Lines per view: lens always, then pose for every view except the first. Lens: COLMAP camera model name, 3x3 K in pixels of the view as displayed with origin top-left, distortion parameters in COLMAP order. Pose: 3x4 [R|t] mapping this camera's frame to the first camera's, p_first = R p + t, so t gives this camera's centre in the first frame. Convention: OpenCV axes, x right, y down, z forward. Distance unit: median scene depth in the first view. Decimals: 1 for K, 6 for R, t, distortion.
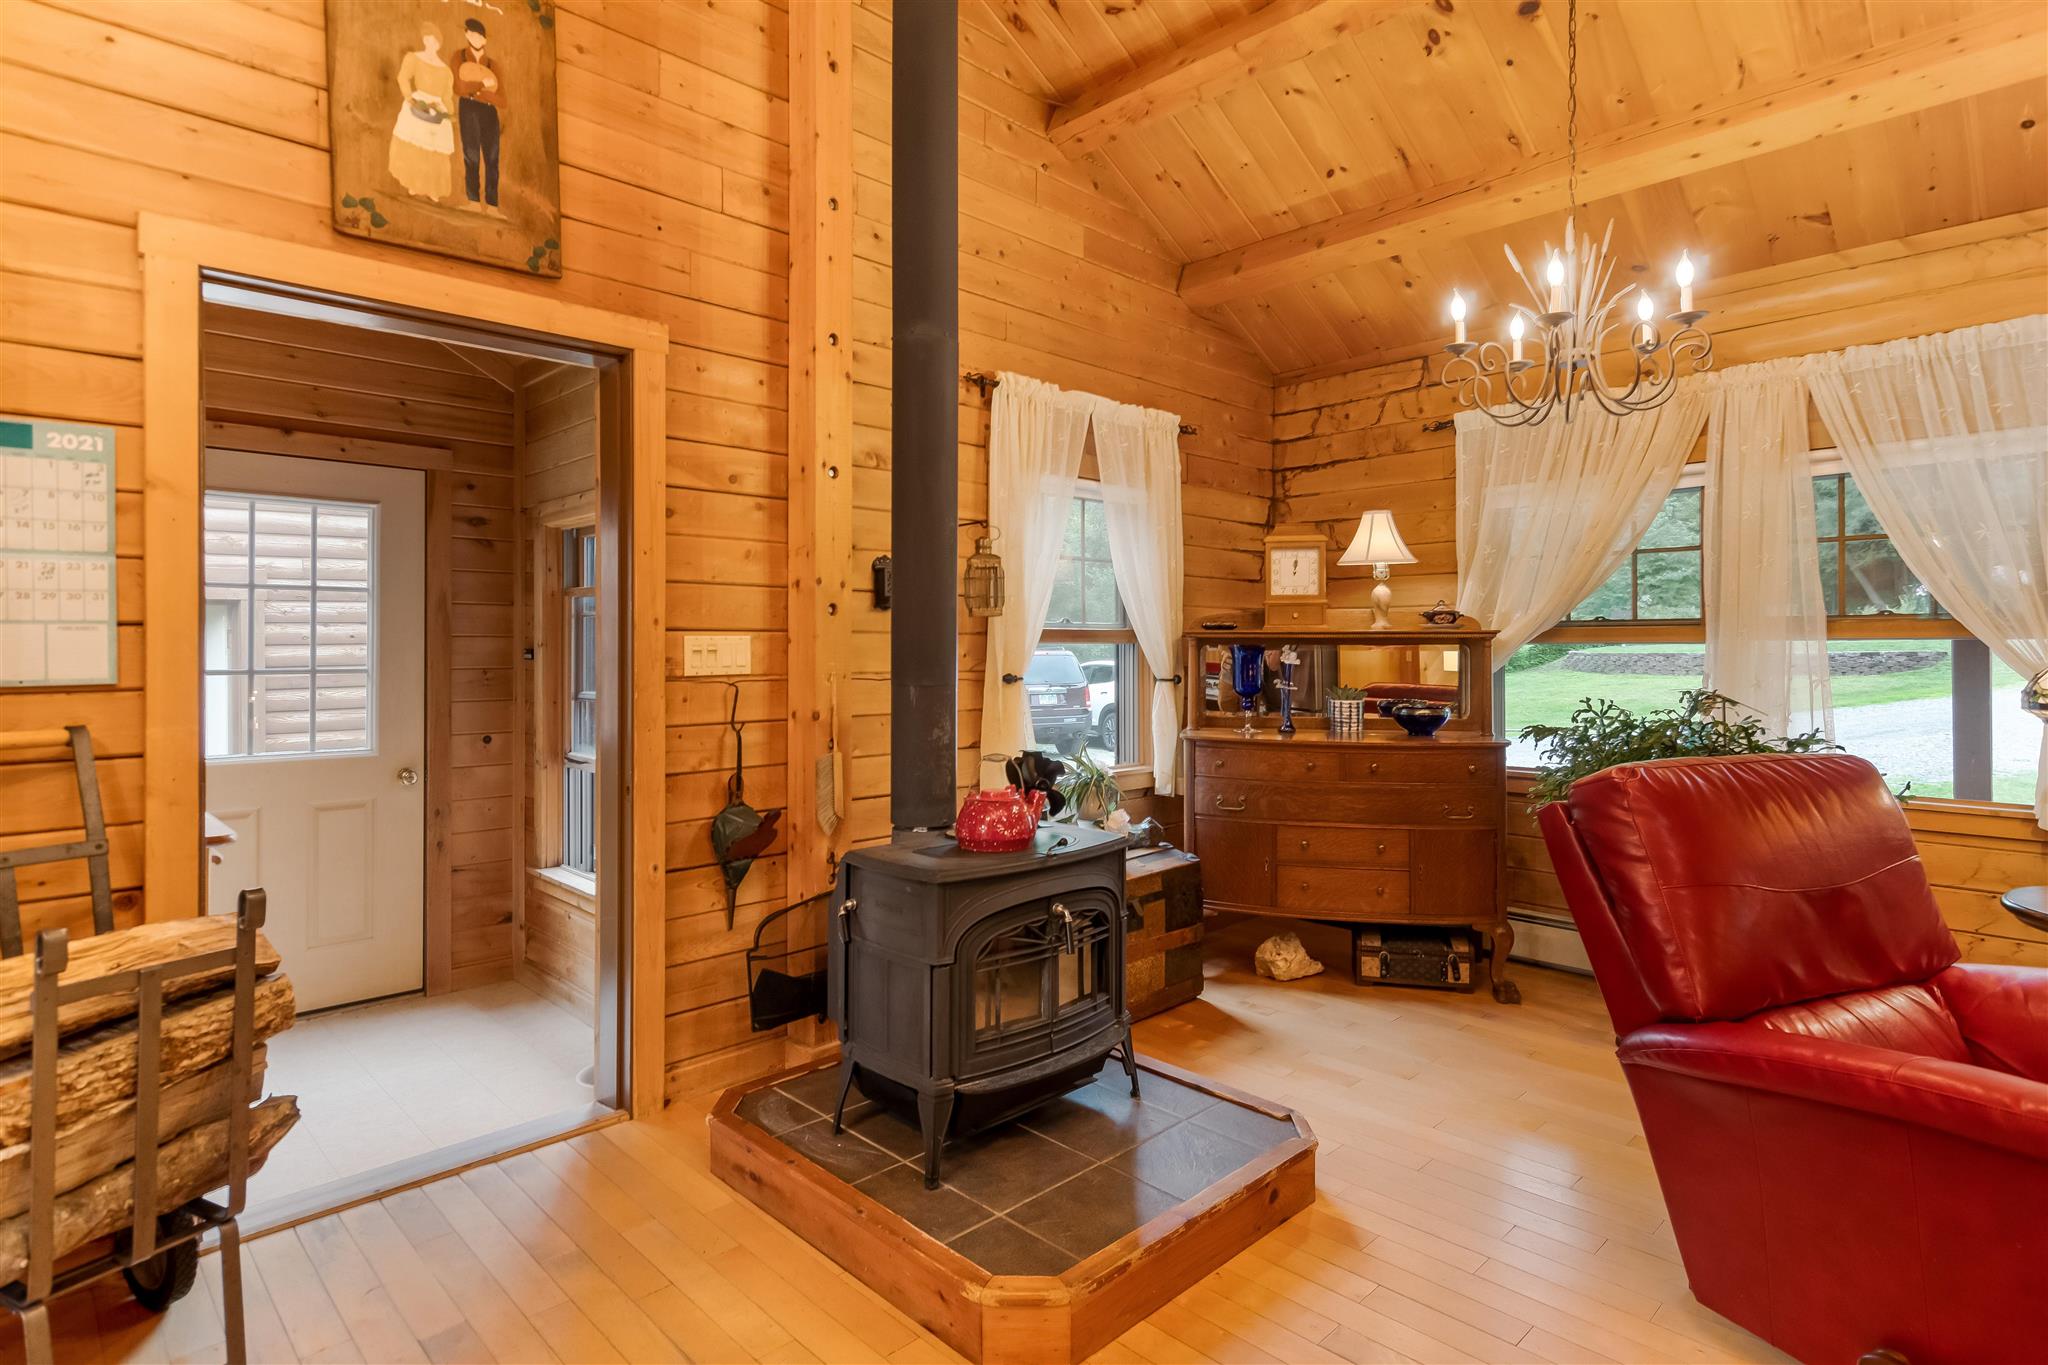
lens RADIAL K [[1084.8, 0, 1021.2], [0, 1084.8, 637.8], [0, 0, 1]] dist [0.003750, 0.000581]
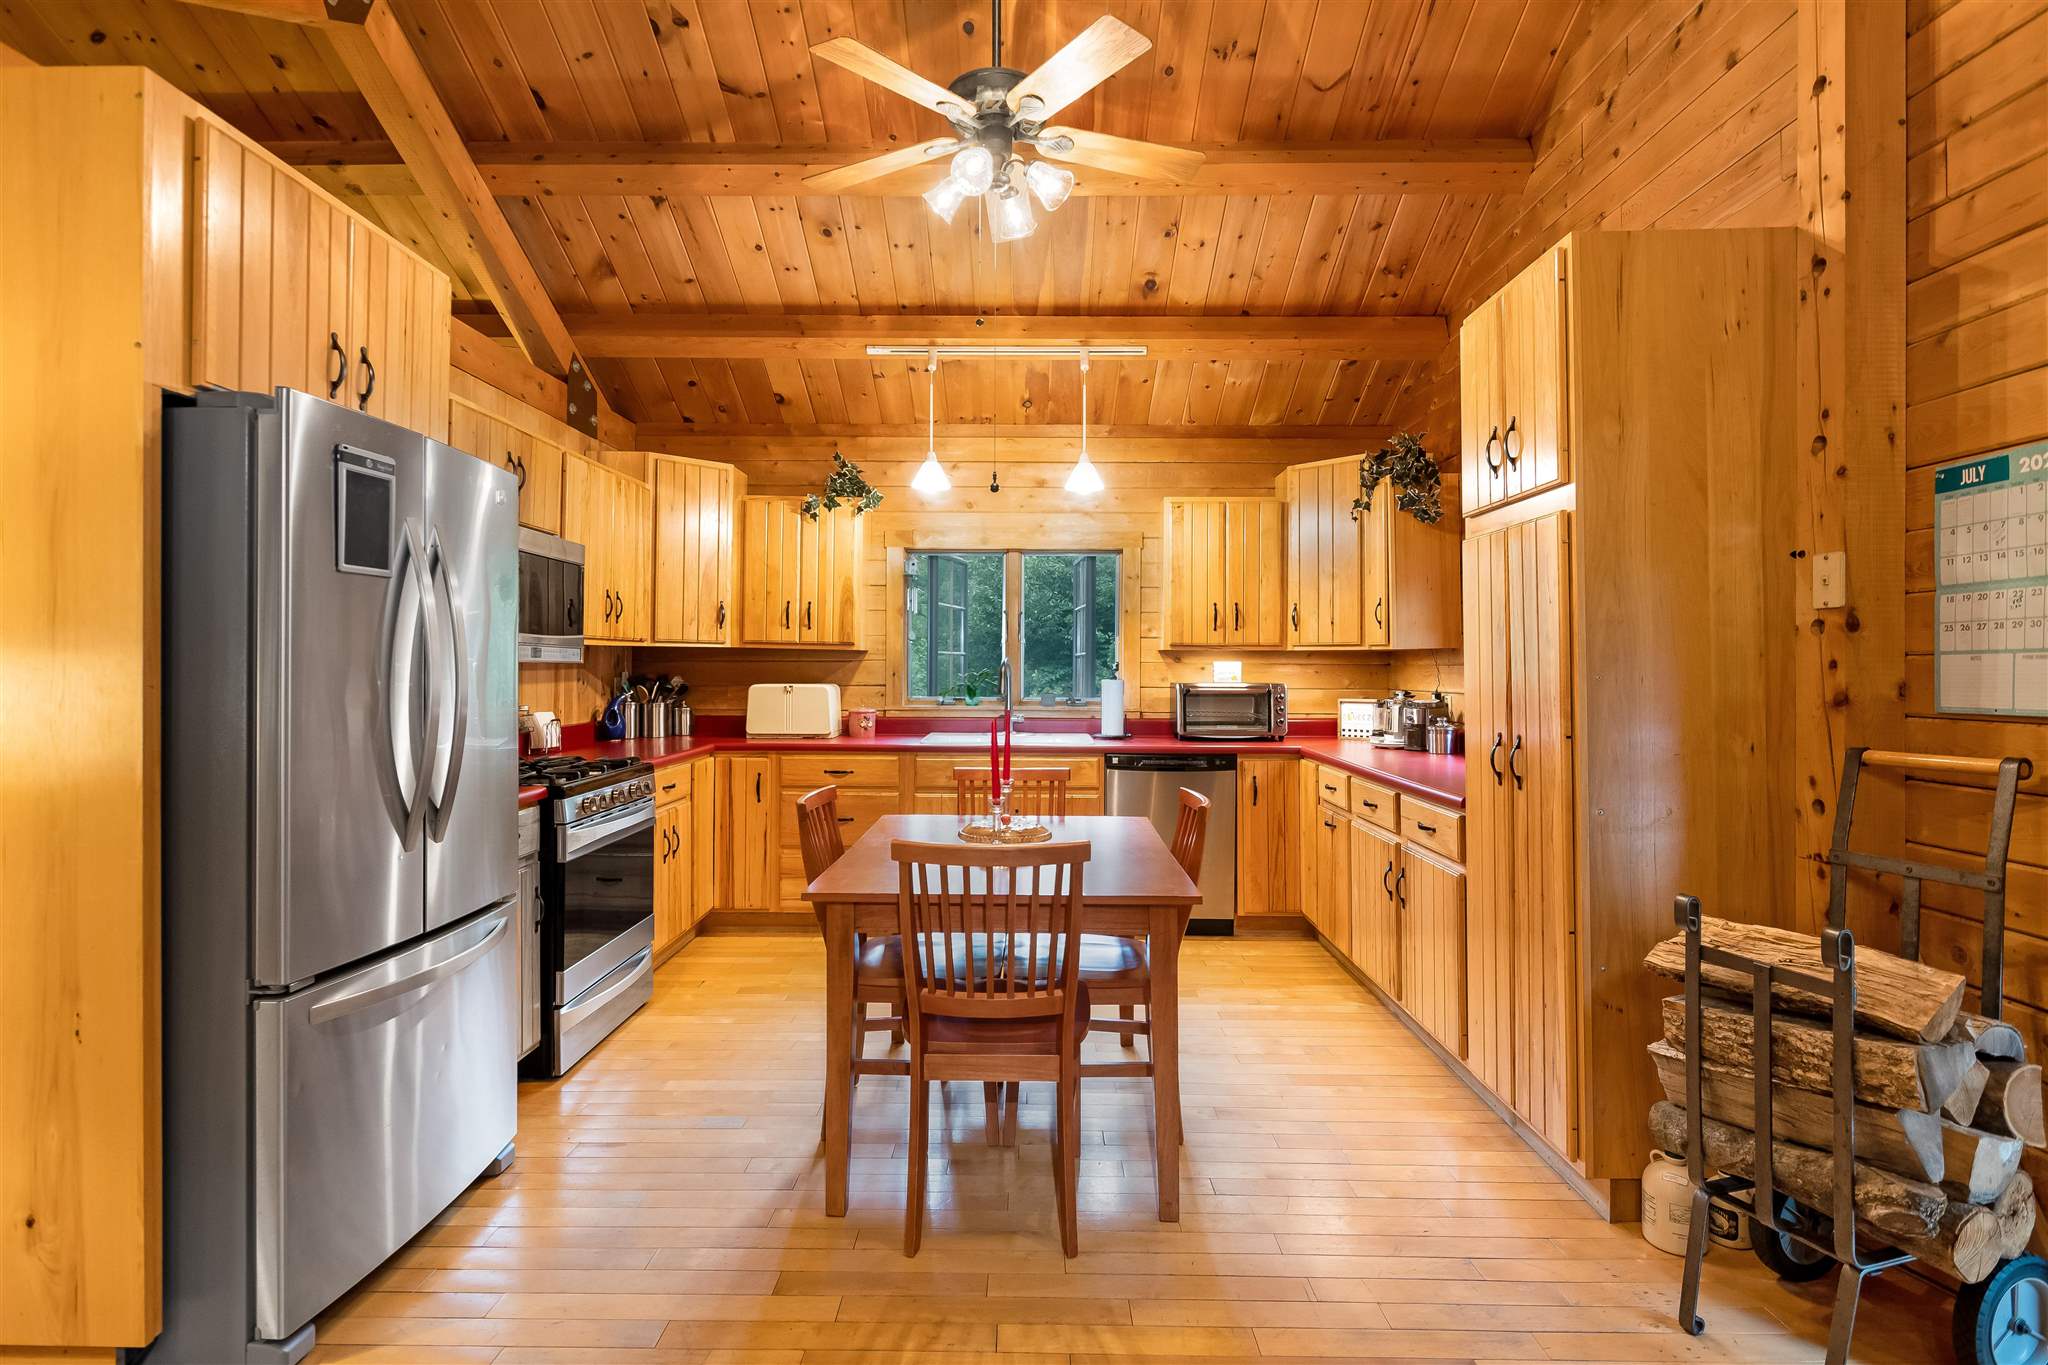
lens RADIAL K [[1053.6, 0, 1025.9], [0, 1053.6, 674.6], [0, 0, 1]] dist [0.007405, 0.000321]
pose [[-0.703580, 0.004531, -0.710602, 0.413563], [0.003587, 0.999990, 0.002824, 0.000924], [0.710607, -0.000562, -0.703589, 1.017129]]
